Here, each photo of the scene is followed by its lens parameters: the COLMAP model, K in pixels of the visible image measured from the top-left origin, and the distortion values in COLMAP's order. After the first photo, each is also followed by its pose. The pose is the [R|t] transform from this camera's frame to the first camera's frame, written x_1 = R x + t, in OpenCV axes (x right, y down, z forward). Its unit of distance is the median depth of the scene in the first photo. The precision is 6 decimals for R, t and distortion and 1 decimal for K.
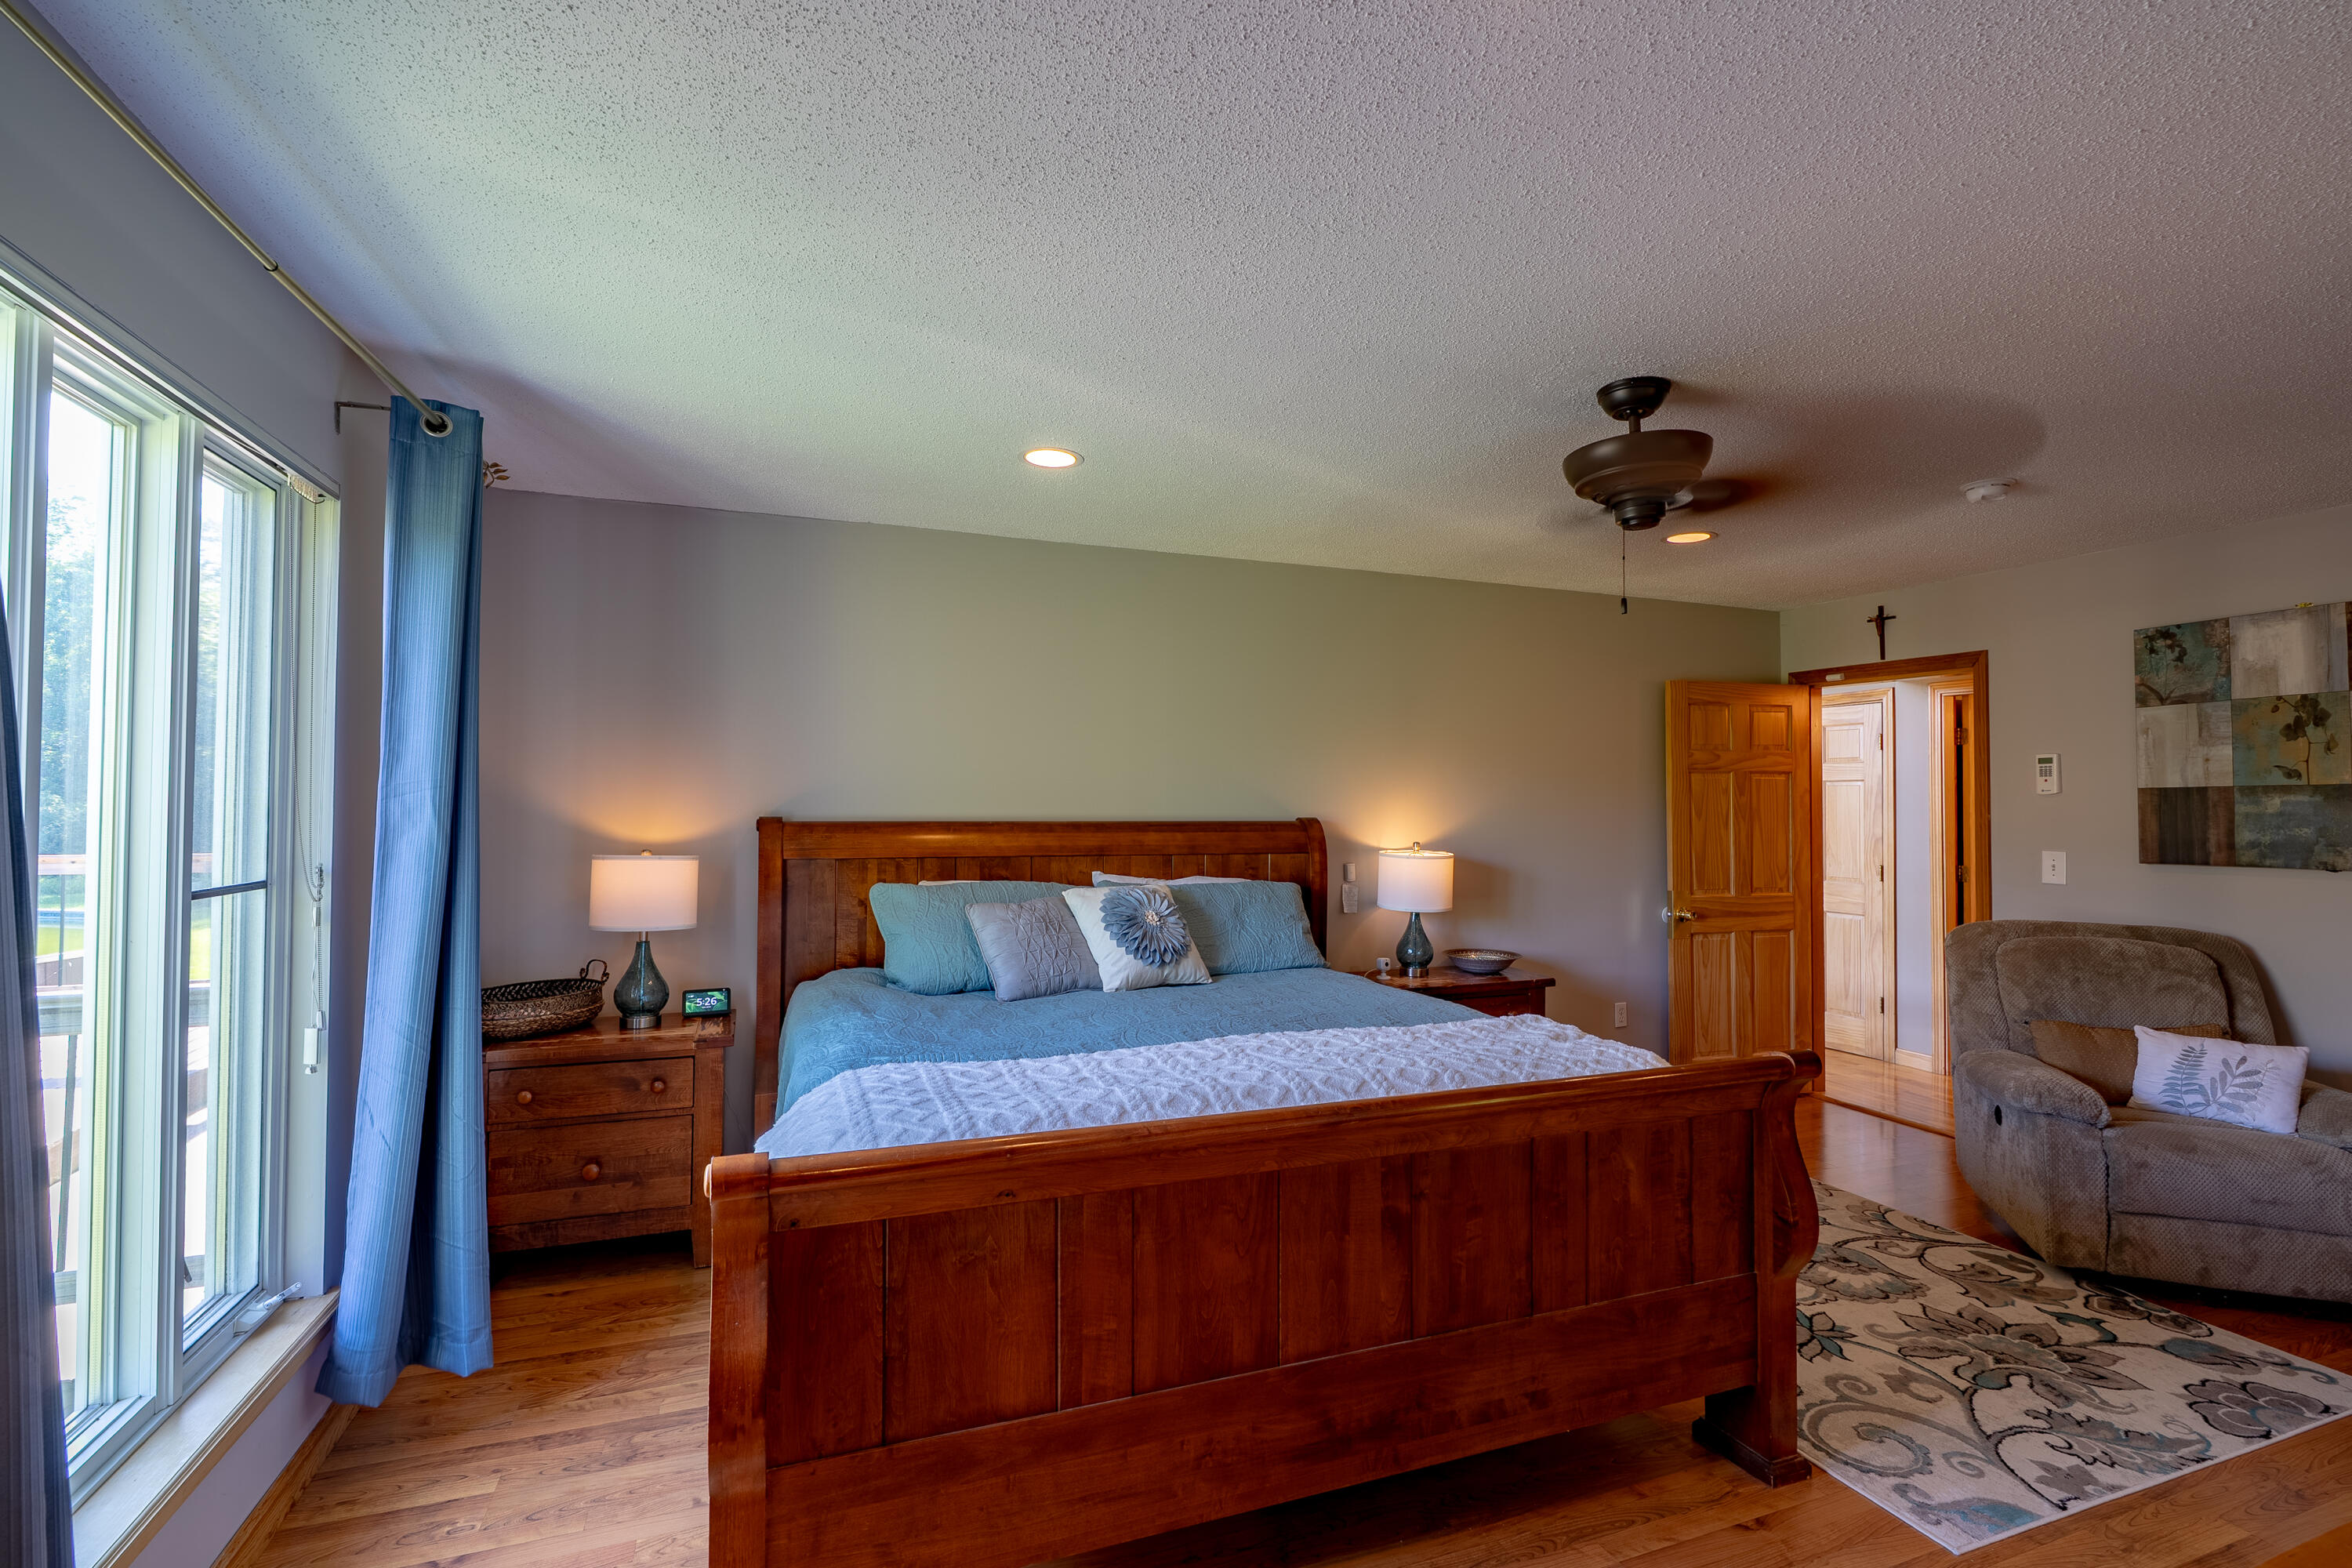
lens RADIAL K [[1066.3, 0, 1186.3], [0, 1066.3, 789.1], [0, 0, 1]] dist [0.001112, 0.000143]
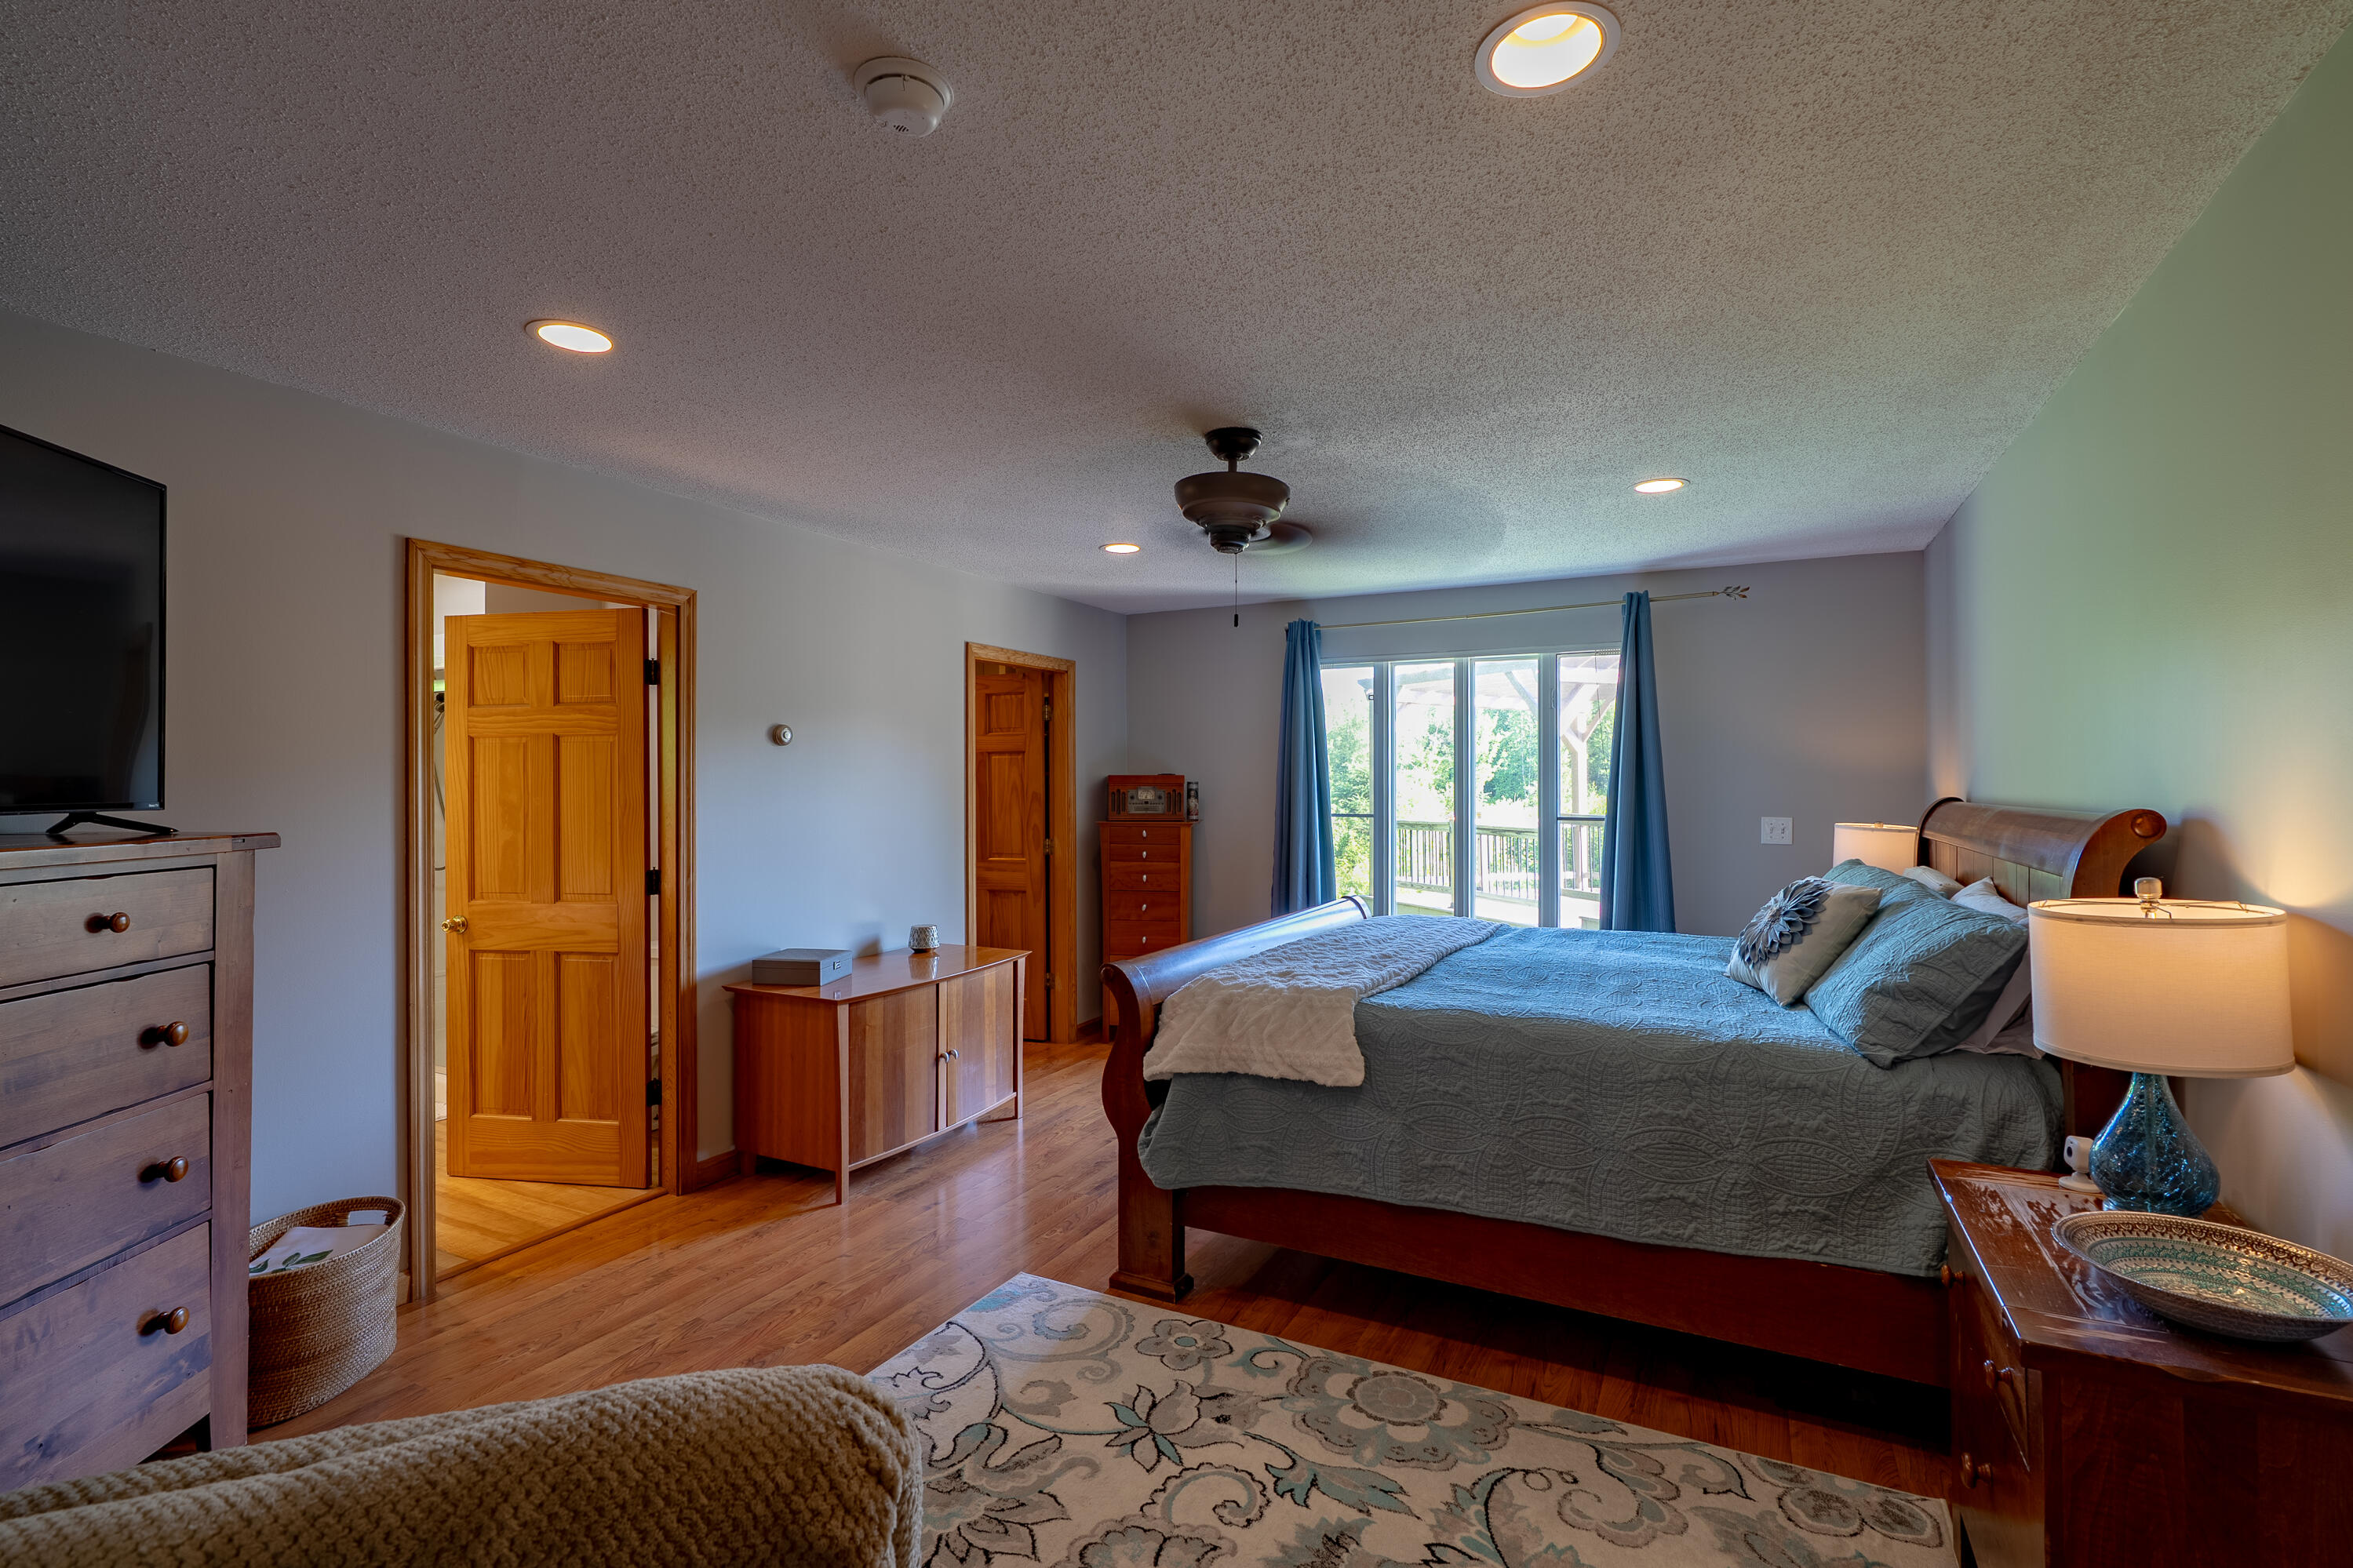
lens RADIAL K [[1066.6, 0, 1179.1], [0, 1066.6, 779.0], [0, 0, 1]] dist [0.001112, 0.000143]
pose [[-0.745829, -0.005043, -0.666118, 0.782487], [0.011709, 0.999718, -0.020678, 0.021769], [0.666035, -0.023222, -0.745559, 1.146422]]
